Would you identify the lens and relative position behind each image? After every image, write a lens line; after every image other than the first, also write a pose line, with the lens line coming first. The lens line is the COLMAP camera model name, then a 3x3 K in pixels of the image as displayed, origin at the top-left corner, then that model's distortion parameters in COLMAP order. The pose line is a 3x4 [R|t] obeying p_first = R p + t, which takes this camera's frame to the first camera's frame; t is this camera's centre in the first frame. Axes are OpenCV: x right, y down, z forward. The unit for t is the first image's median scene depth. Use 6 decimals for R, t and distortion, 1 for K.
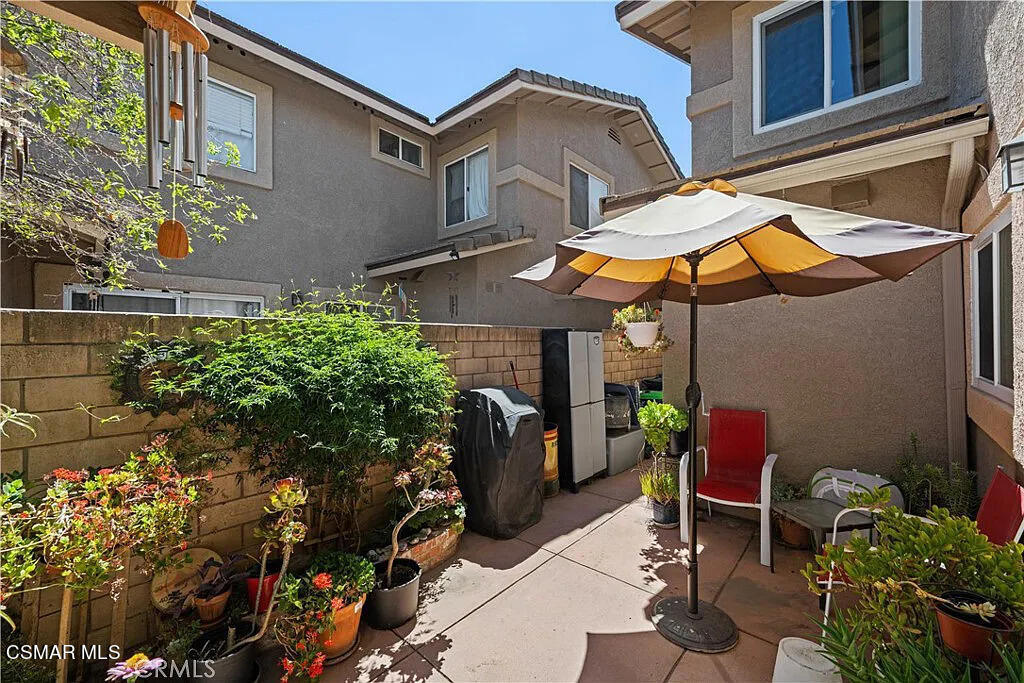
lens RADIAL K [[399.6, 0, 510.1], [0, 399.6, 339.6], [0, 0, 1]] dist [-0.000389, -0.000366]
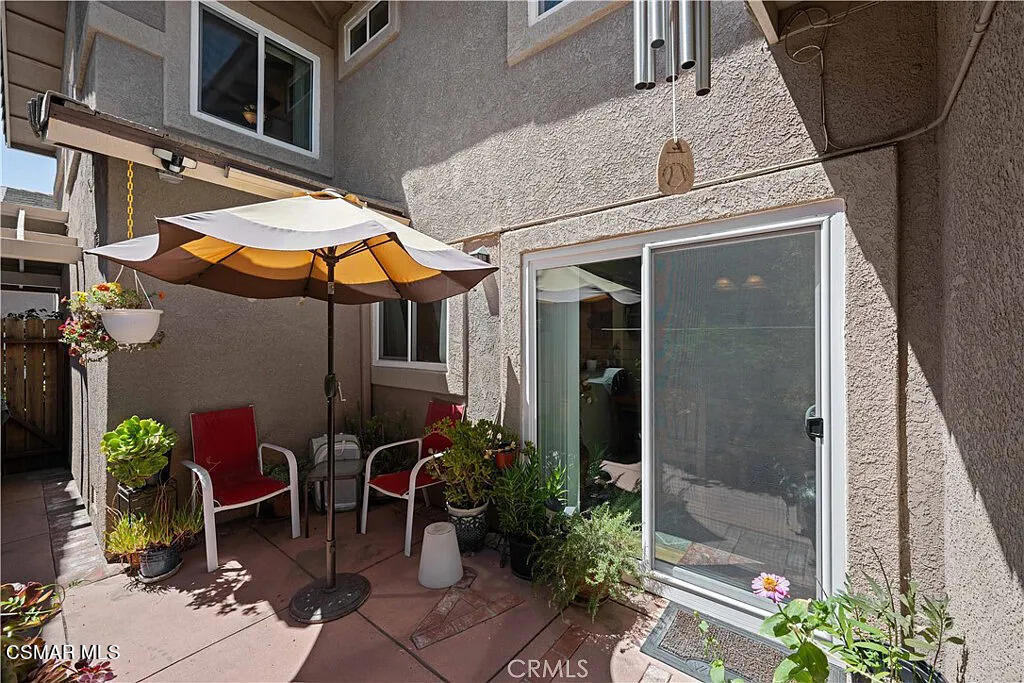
lens RADIAL K [[402.0, 0, 510.5], [0, 402.0, 338.8], [0, 0, 1]] dist [0.000539, 0.000060]
pose [[-0.050570, 0.012727, 0.998639, -0.515793], [-0.009357, 0.999869, -0.013216, 0.016099], [-0.998677, -0.010013, -0.050444, 0.450912]]
